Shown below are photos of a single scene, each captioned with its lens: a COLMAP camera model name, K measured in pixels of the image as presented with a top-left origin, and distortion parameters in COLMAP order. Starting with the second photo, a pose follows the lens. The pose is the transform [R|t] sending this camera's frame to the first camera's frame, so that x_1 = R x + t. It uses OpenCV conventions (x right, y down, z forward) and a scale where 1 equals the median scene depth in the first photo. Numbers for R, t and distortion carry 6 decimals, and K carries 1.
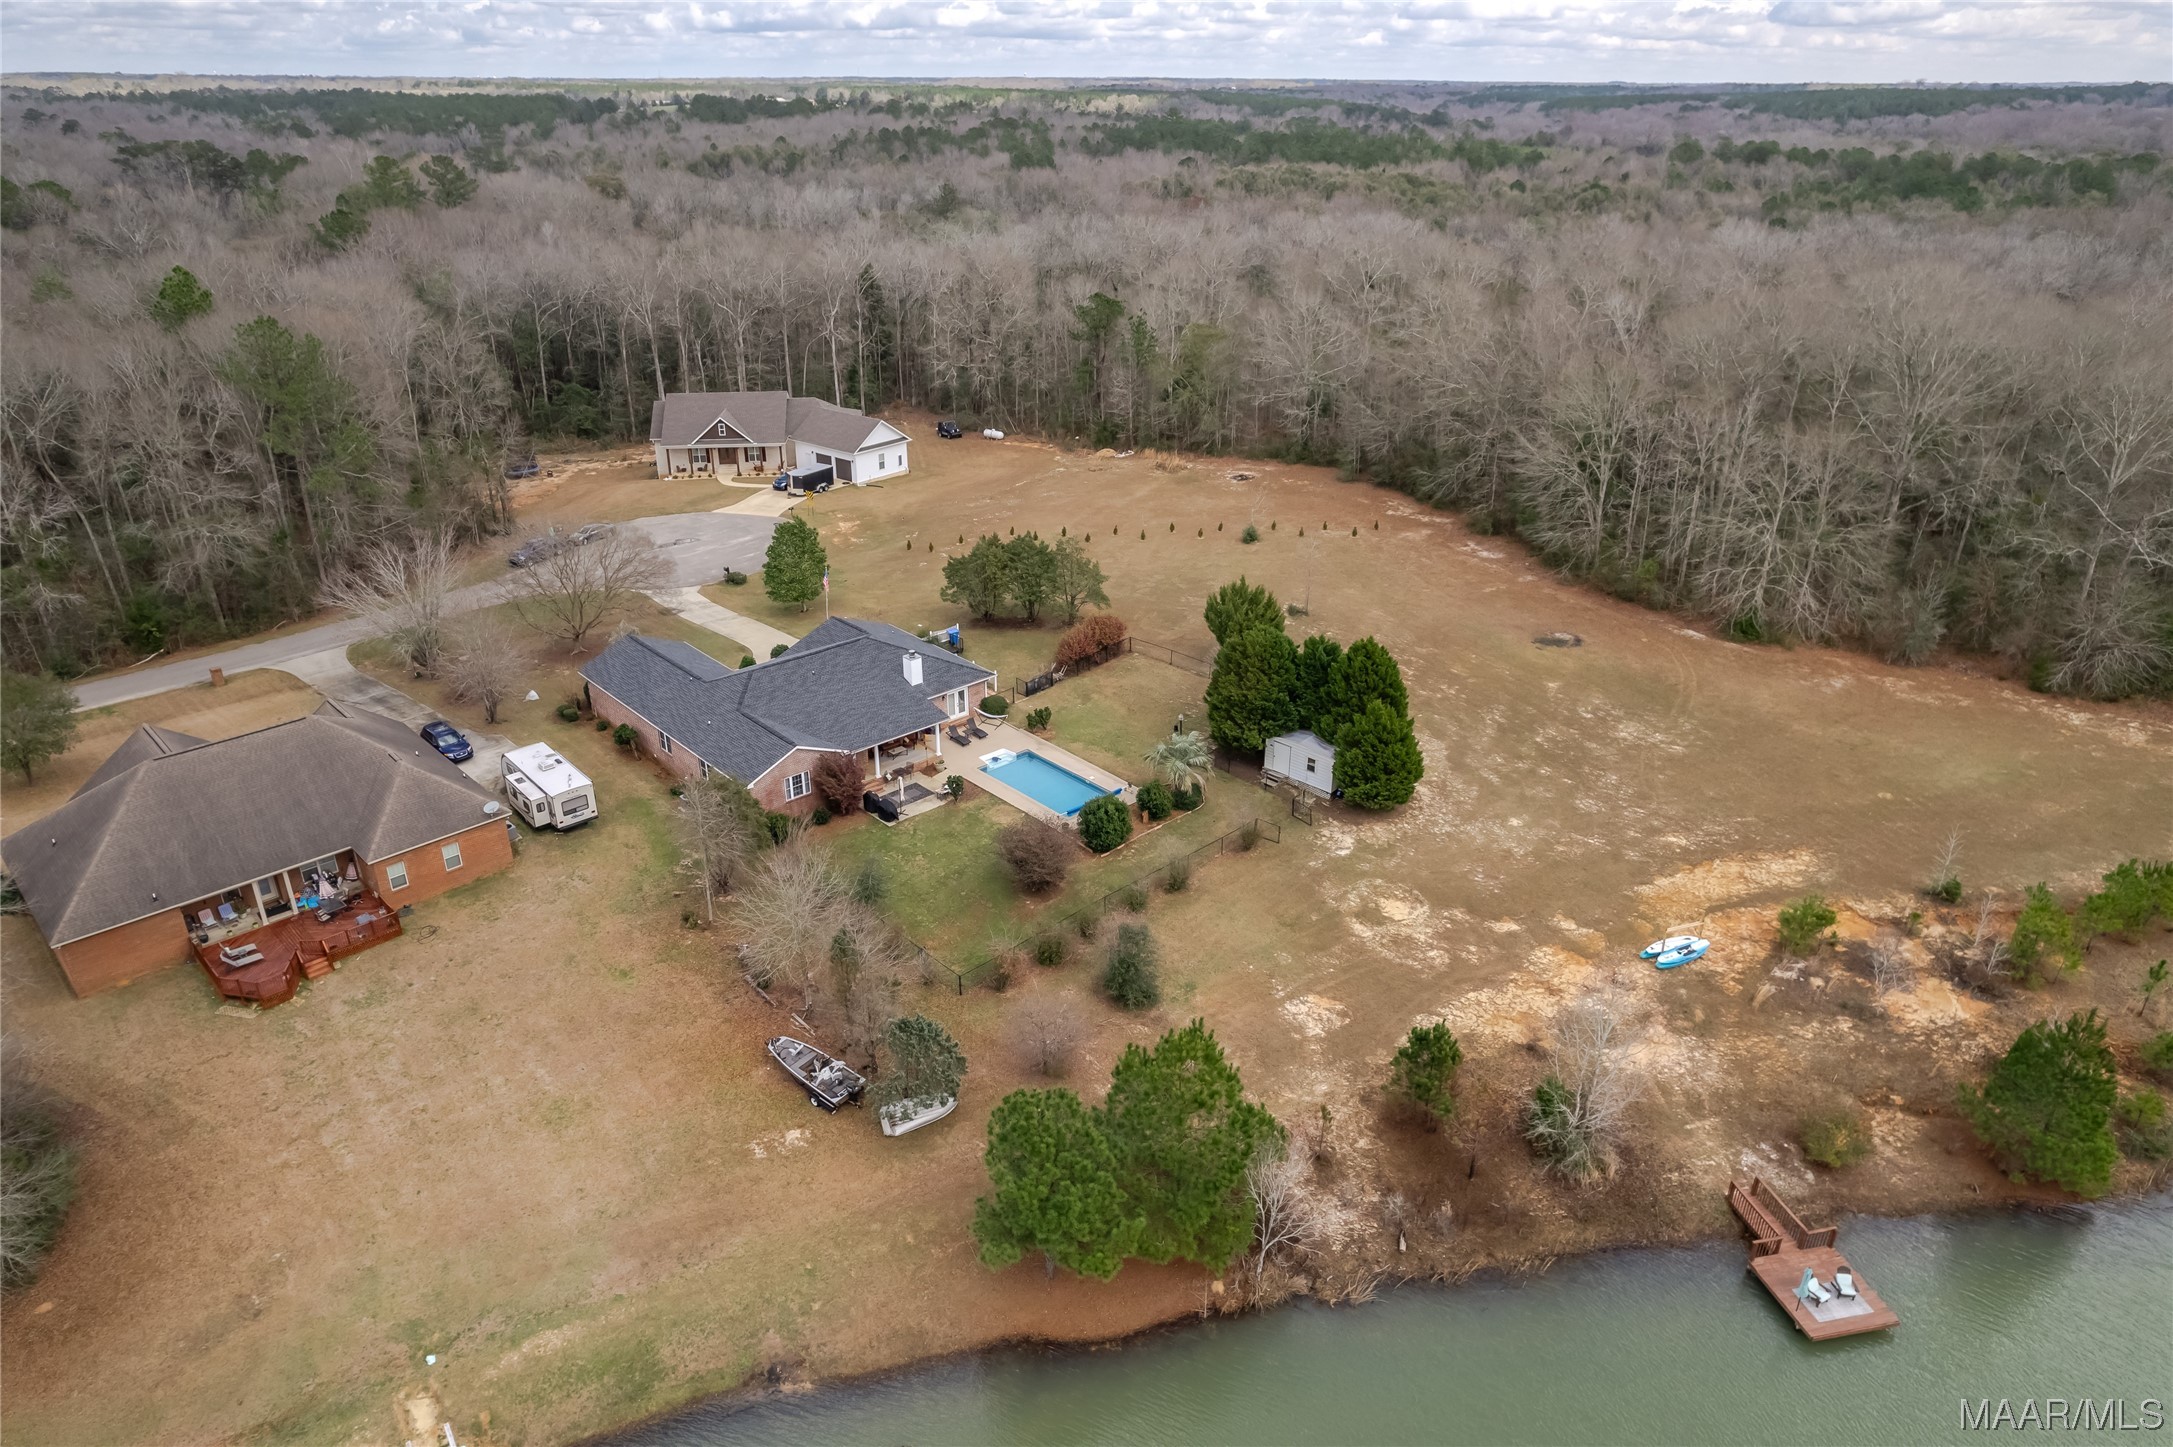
lens RADIAL K [[1389.4, 0, 1080.7], [0, 1389.4, 722.0], [0, 0, 1]] dist [-0.065654, 0.070331]
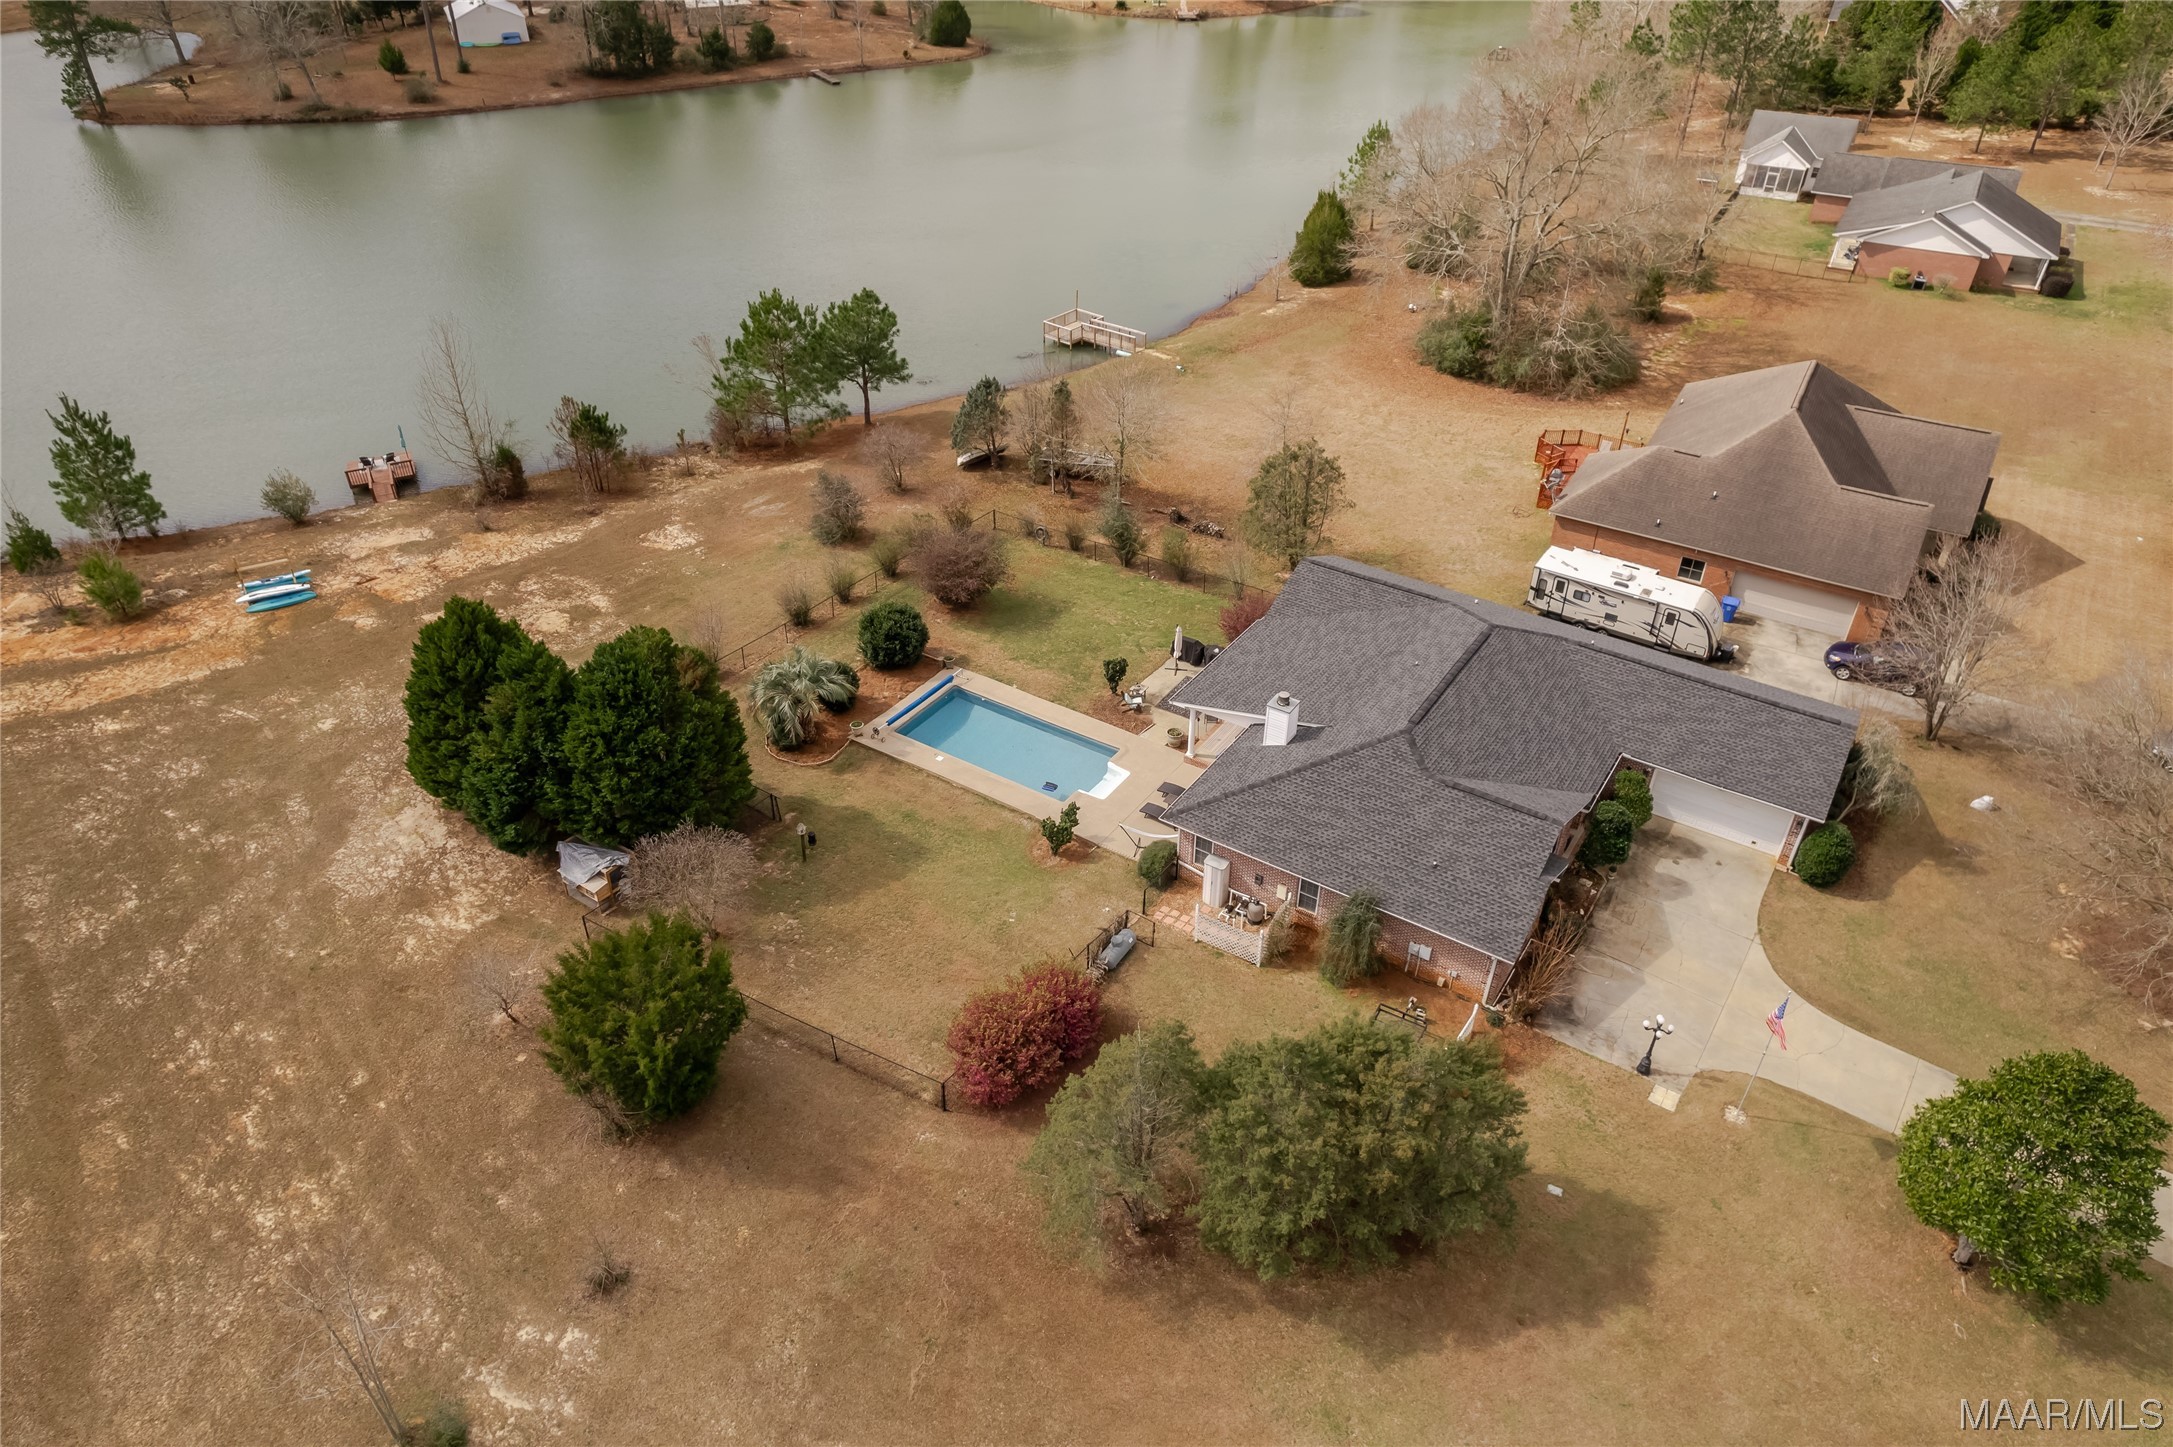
lens RADIAL K [[1389.4, 0, 1086.5], [0, 1389.4, 721.2], [0, 0, 1]] dist [-0.065654, 0.070331]
pose [[-0.967327, 0.142746, -0.209526, 0.071069], [-0.112386, 0.499370, 0.859069, -0.505250], [0.227260, 0.854548, -0.467012, 1.231435]]
